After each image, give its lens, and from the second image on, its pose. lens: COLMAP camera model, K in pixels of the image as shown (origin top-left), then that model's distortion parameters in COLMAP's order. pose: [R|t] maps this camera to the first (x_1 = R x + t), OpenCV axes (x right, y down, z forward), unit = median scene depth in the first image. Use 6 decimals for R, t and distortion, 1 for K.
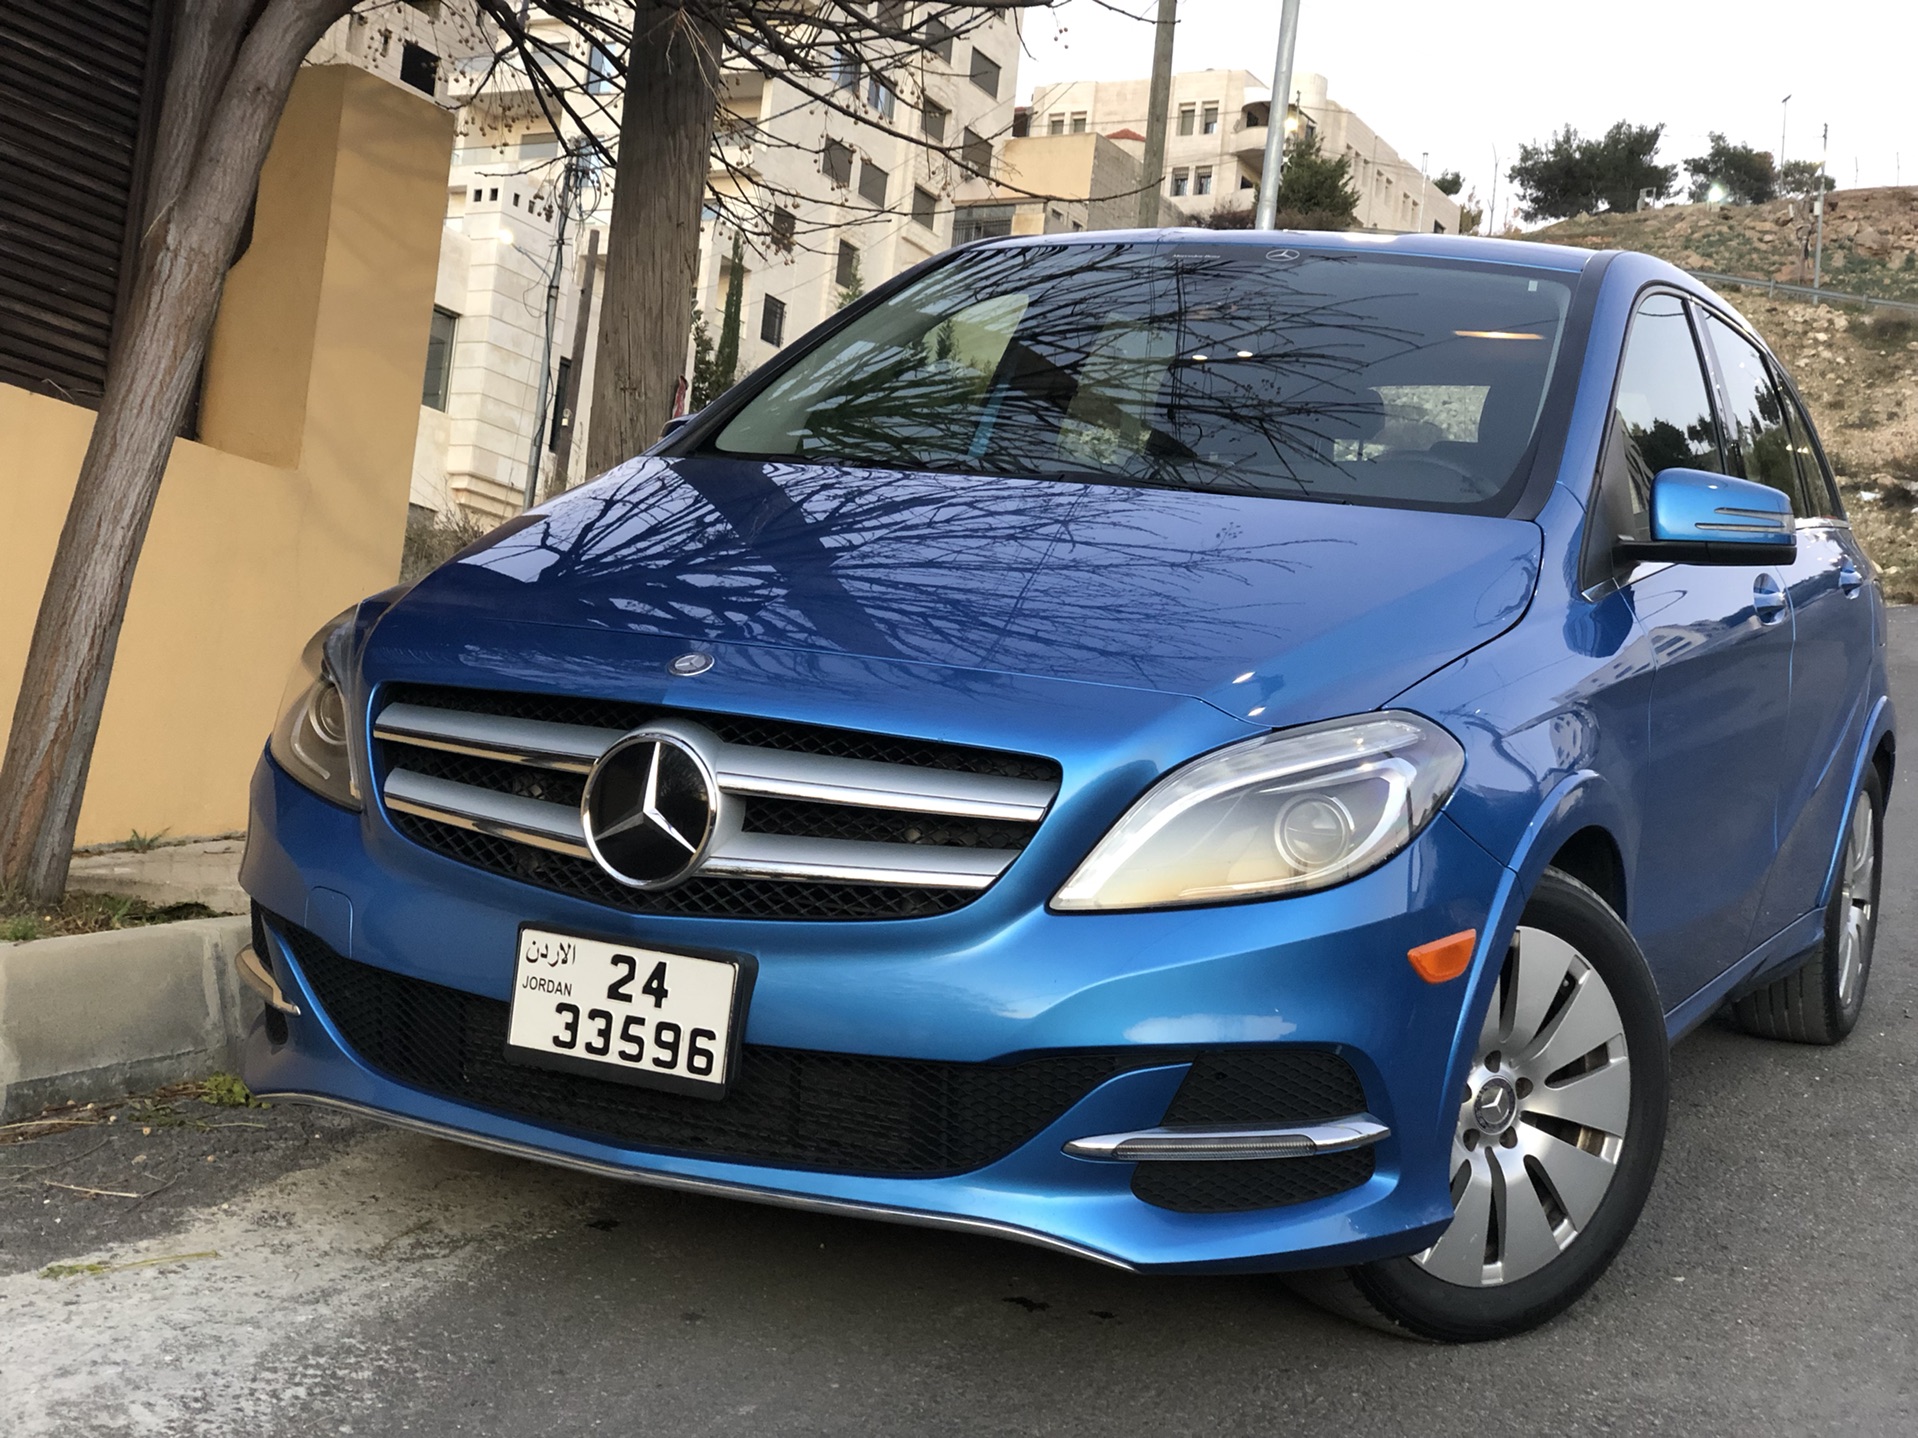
lens RADIAL K [[2891.1, 0, 967.5], [0, 2891.1, 721.3], [0, 0, 1]] dist [0.047598, 0.000000]
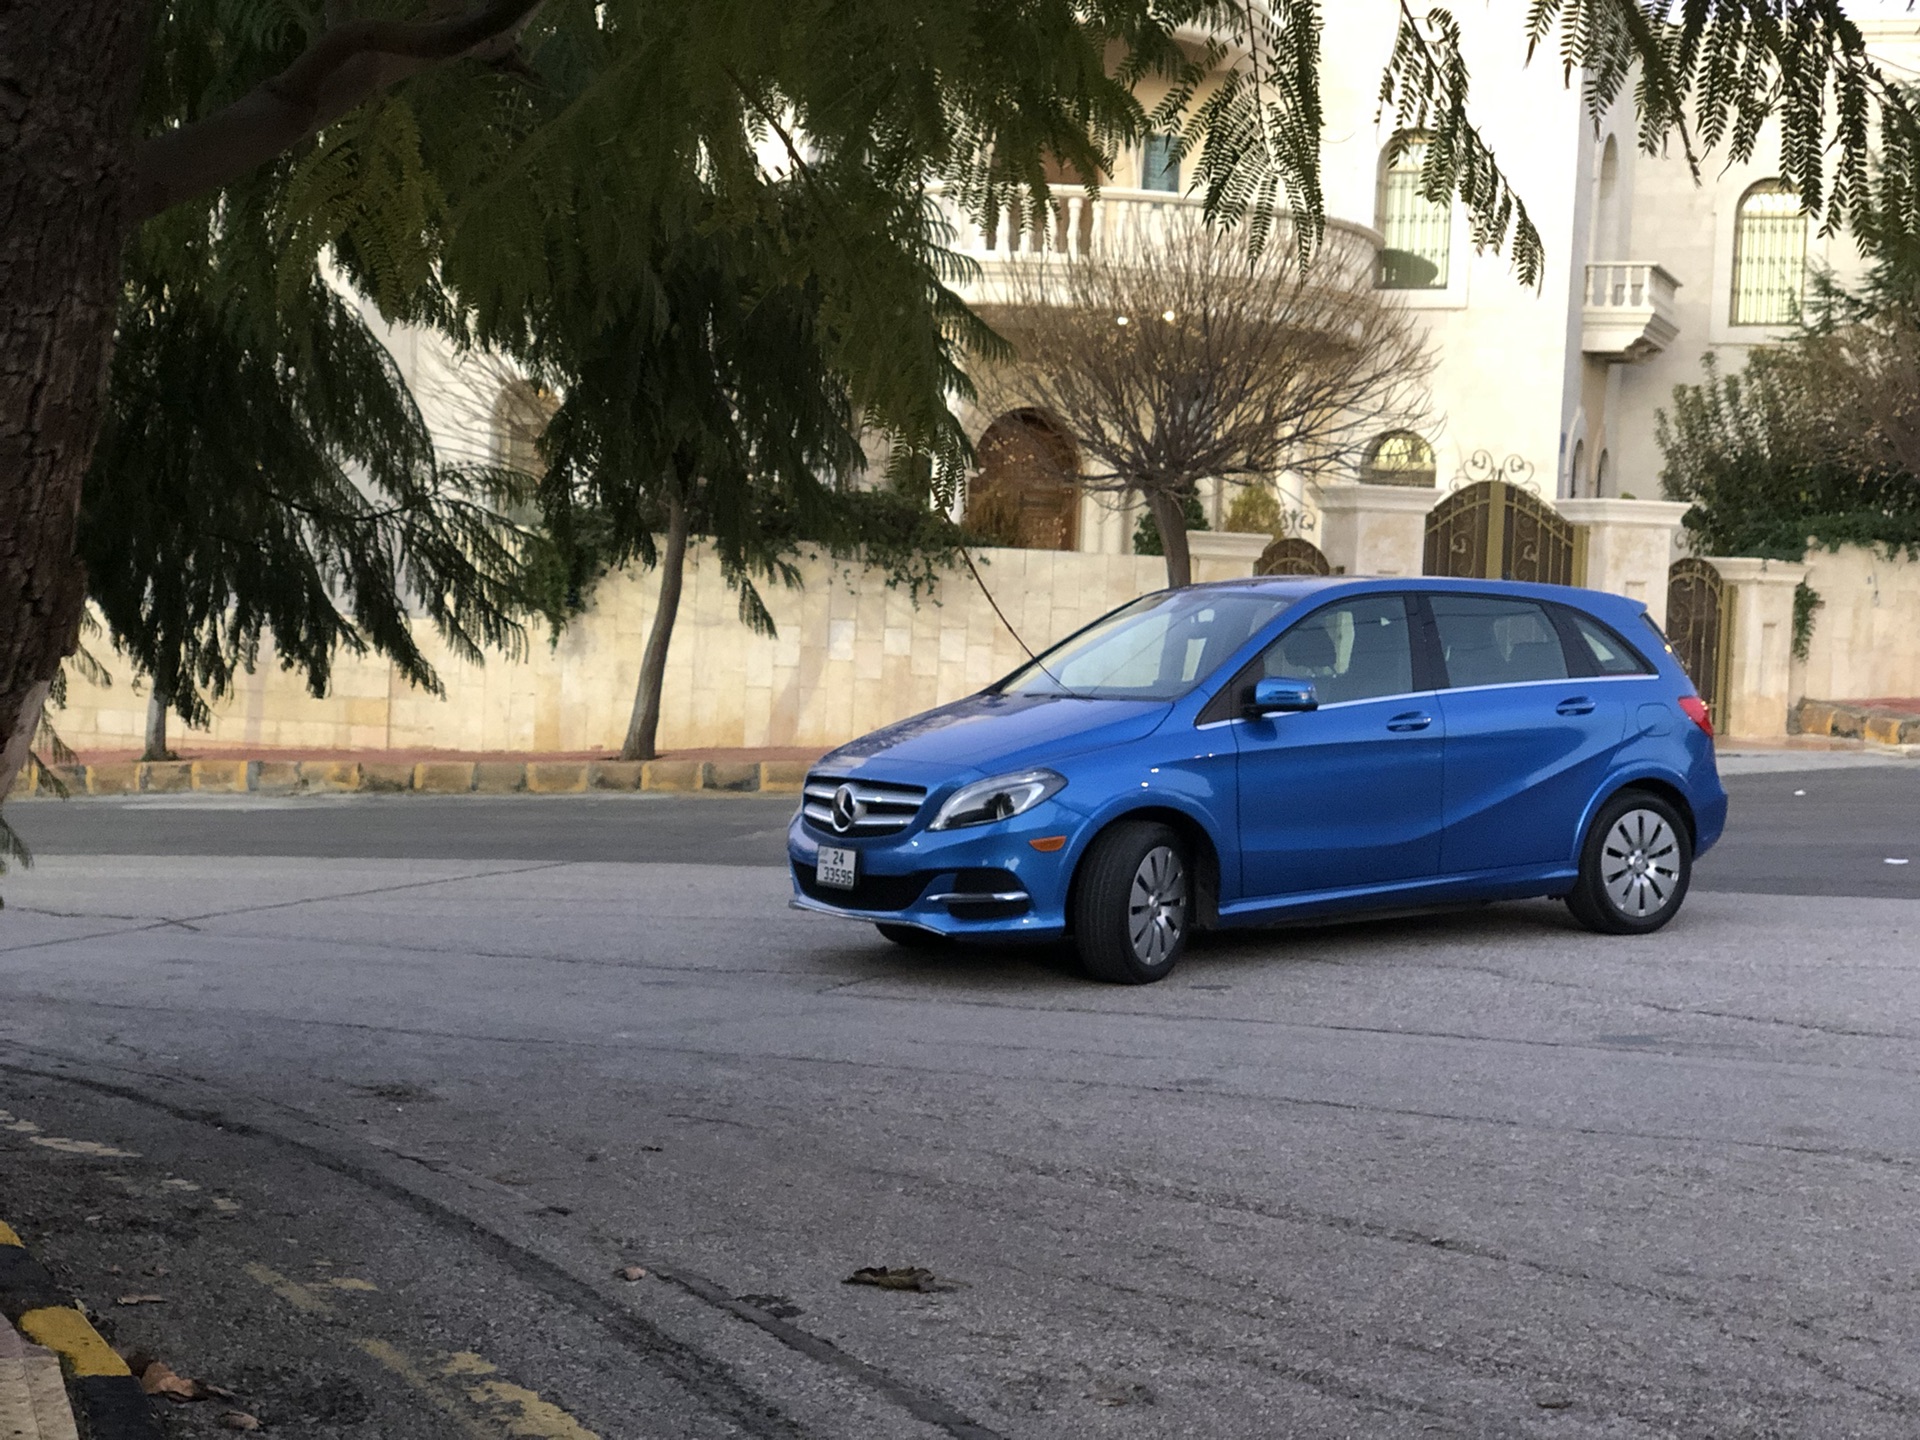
lens RADIAL K [[2894.1, 0, 963.0], [0, 2894.1, 709.0], [0, 0, 1]] dist [0.047598, 0.000000]
pose [[0.843104, -0.060454, -0.534342, 1.833381], [0.028295, 0.997271, -0.068183, 0.149963], [0.537006, 0.042366, 0.842514, -1.793759]]
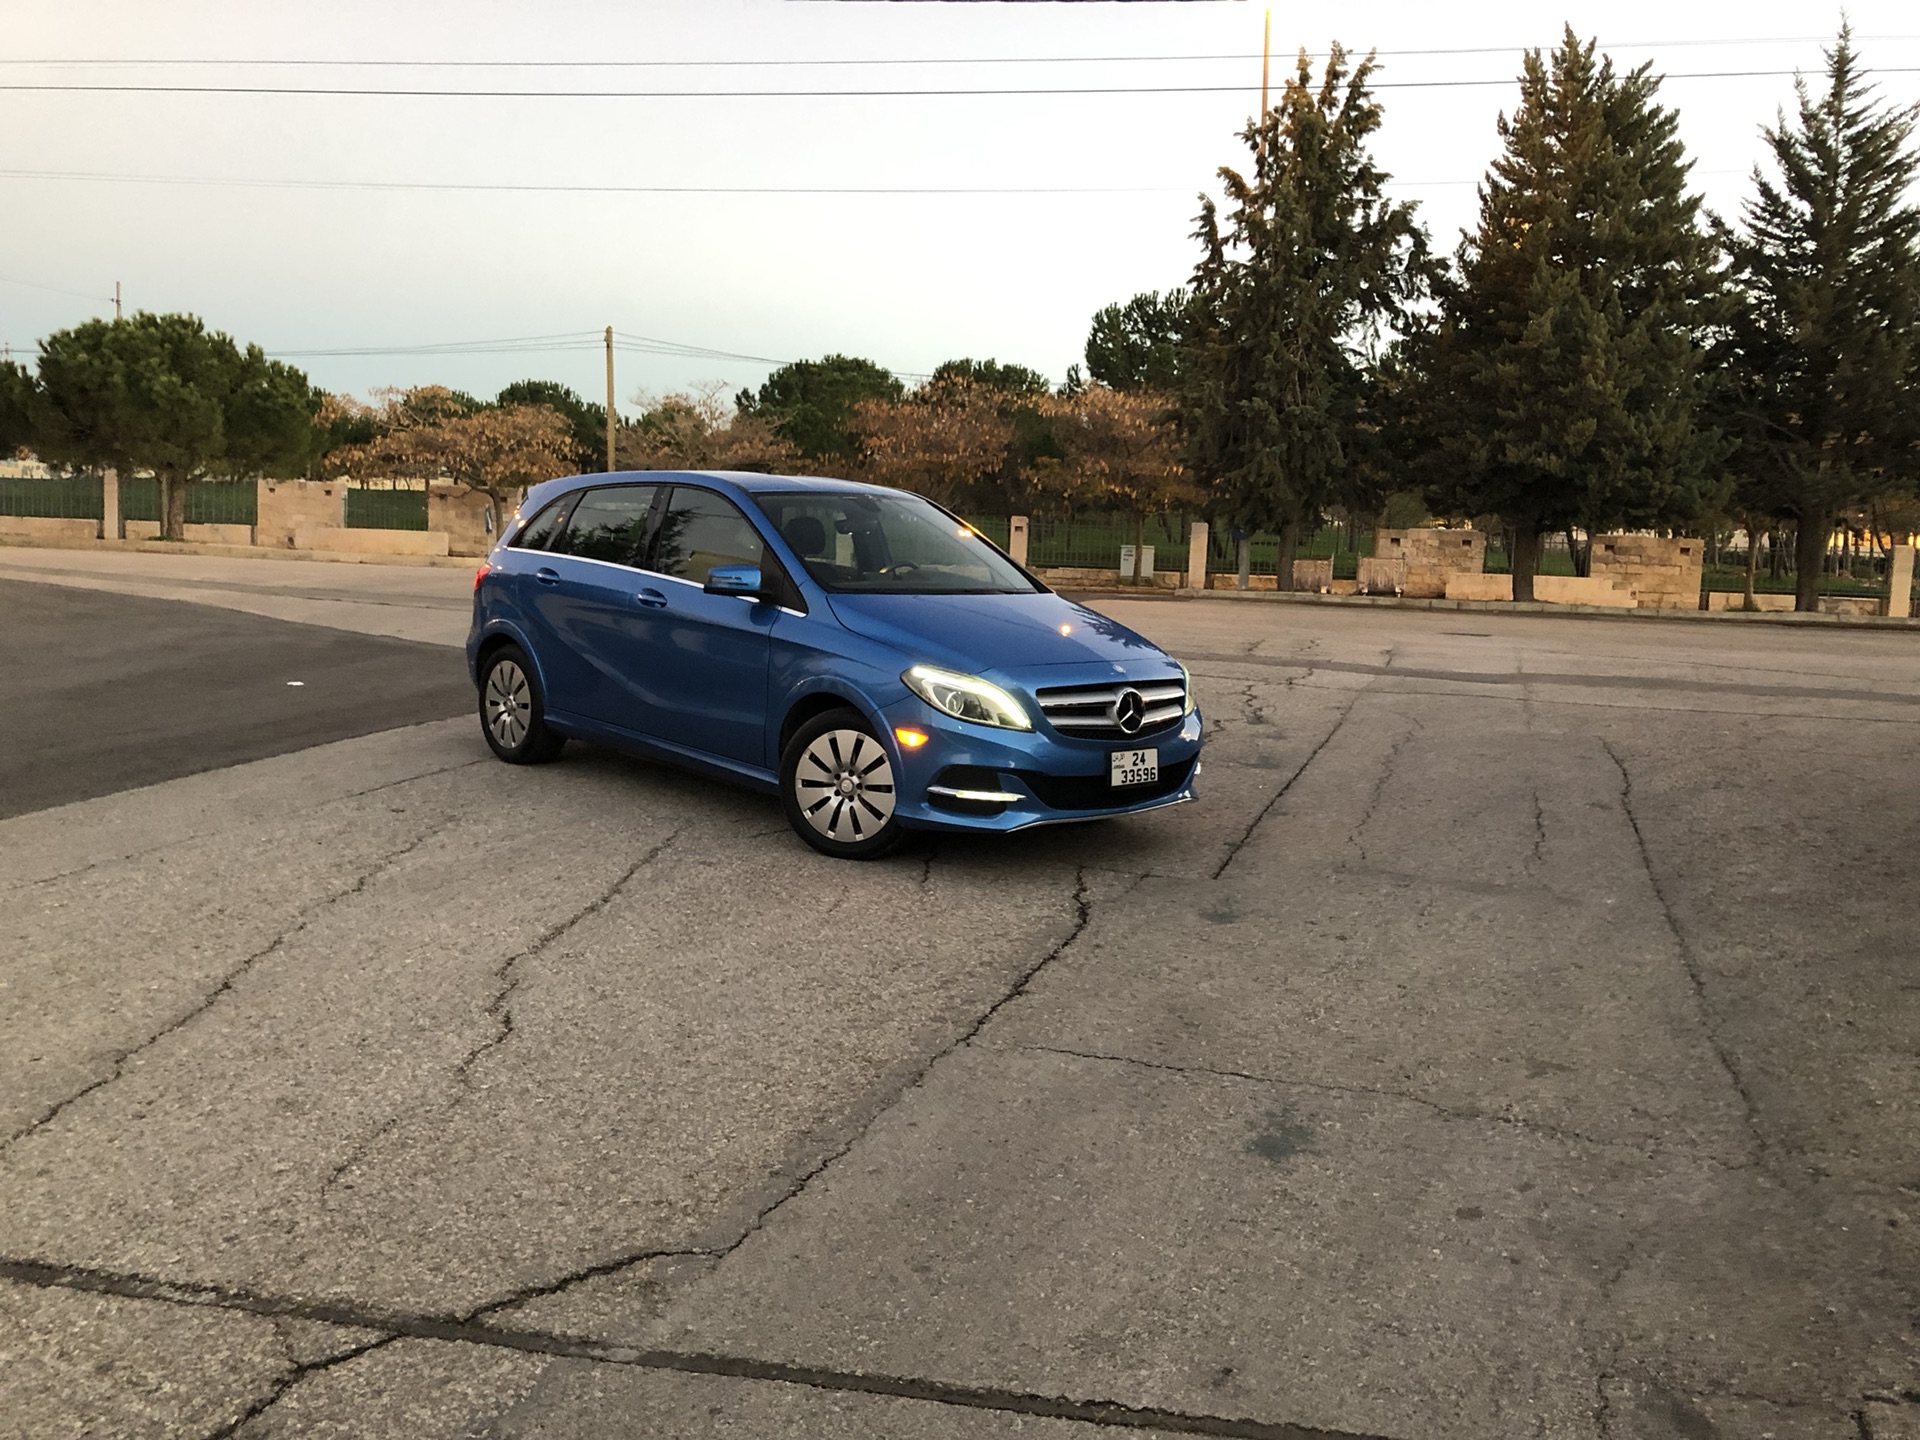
lens RADIAL K [[1562.2, 0, 957.9], [0, 1562.2, 740.9], [0, 0, 1]] dist [0.062180, -0.076503]
pose [[0.345397, -0.194365, 0.918108, -1.935954], [0.054793, 0.980825, 0.187029, -0.301312], [-0.936856, -0.014294, 0.349424, 0.533920]]
